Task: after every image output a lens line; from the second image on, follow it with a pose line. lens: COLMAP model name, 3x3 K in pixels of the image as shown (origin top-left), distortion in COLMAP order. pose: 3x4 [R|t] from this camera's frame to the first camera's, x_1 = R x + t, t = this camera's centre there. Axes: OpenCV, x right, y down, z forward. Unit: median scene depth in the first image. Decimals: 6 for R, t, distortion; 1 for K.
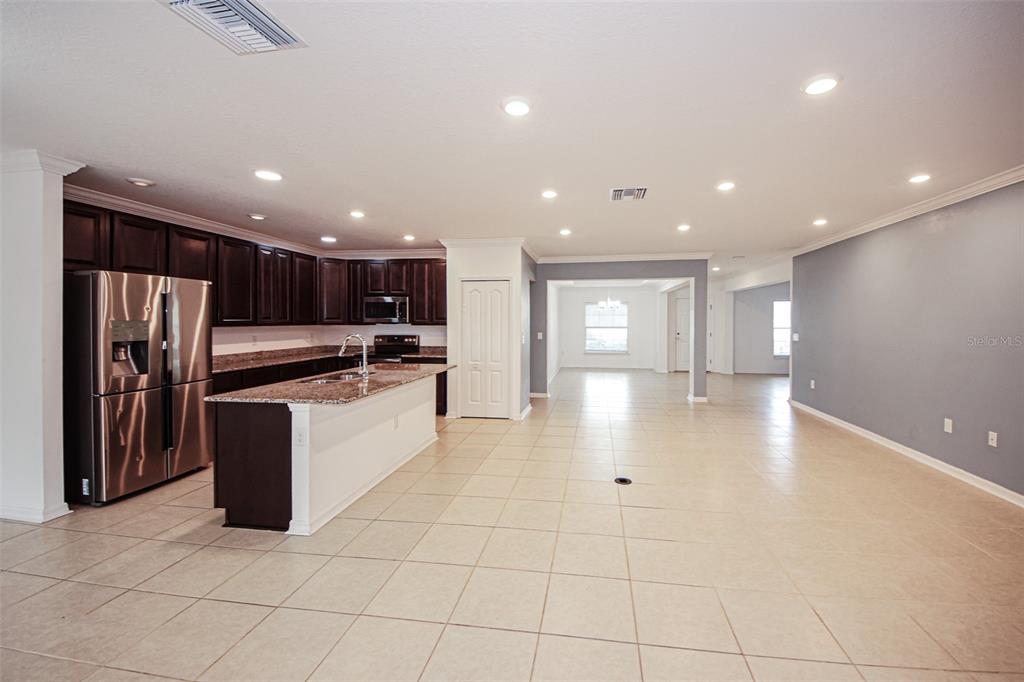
lens RADIAL K [[384.8, 0, 535.0], [0, 384.8, 325.0], [0, 0, 1]] dist [0.025543, -0.020815]
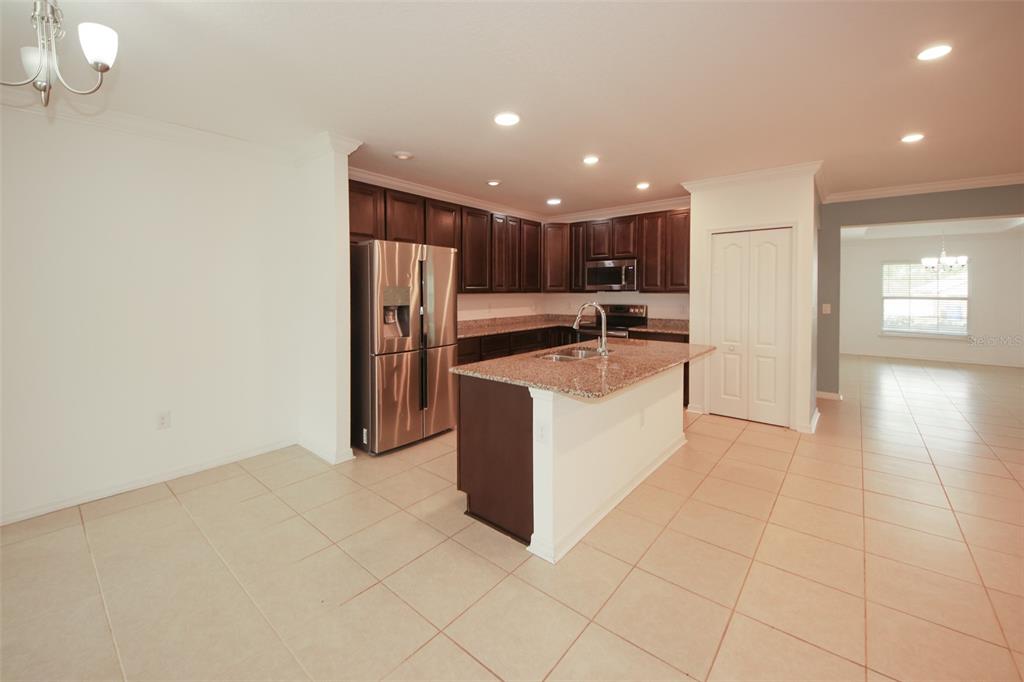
lens RADIAL K [[384.9, 0, 511.2], [0, 384.9, 301.0], [0, 0, 1]] dist [0.000126, -0.000019]
pose [[0.846977, 0.010970, -0.531517, -0.135543], [-0.003236, 0.999875, 0.015480, 0.006831], [0.531620, -0.011392, 0.846906, 0.168905]]
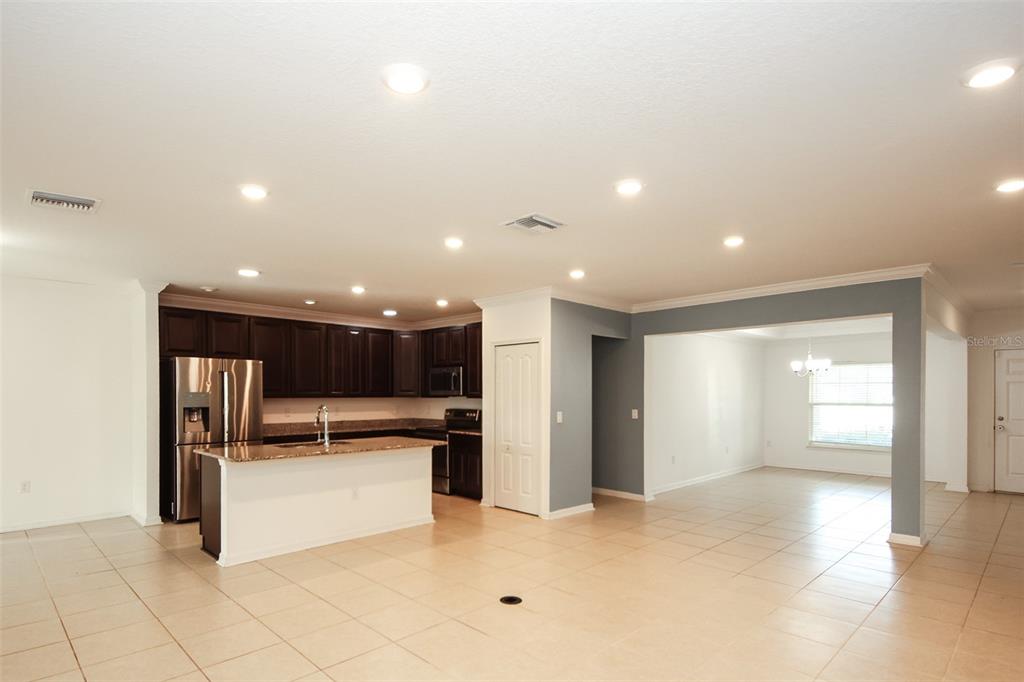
lens RADIAL K [[517.2, 0, 508.0], [0, 517.2, 404.2], [0, 0, 1]] dist [0.019847, -0.000218]
pose [[0.791793, 0.011708, -0.610678, 0.602935], [-0.006452, 0.999921, 0.010805, 0.001282], [0.610756, -0.004615, 0.791806, 0.130473]]
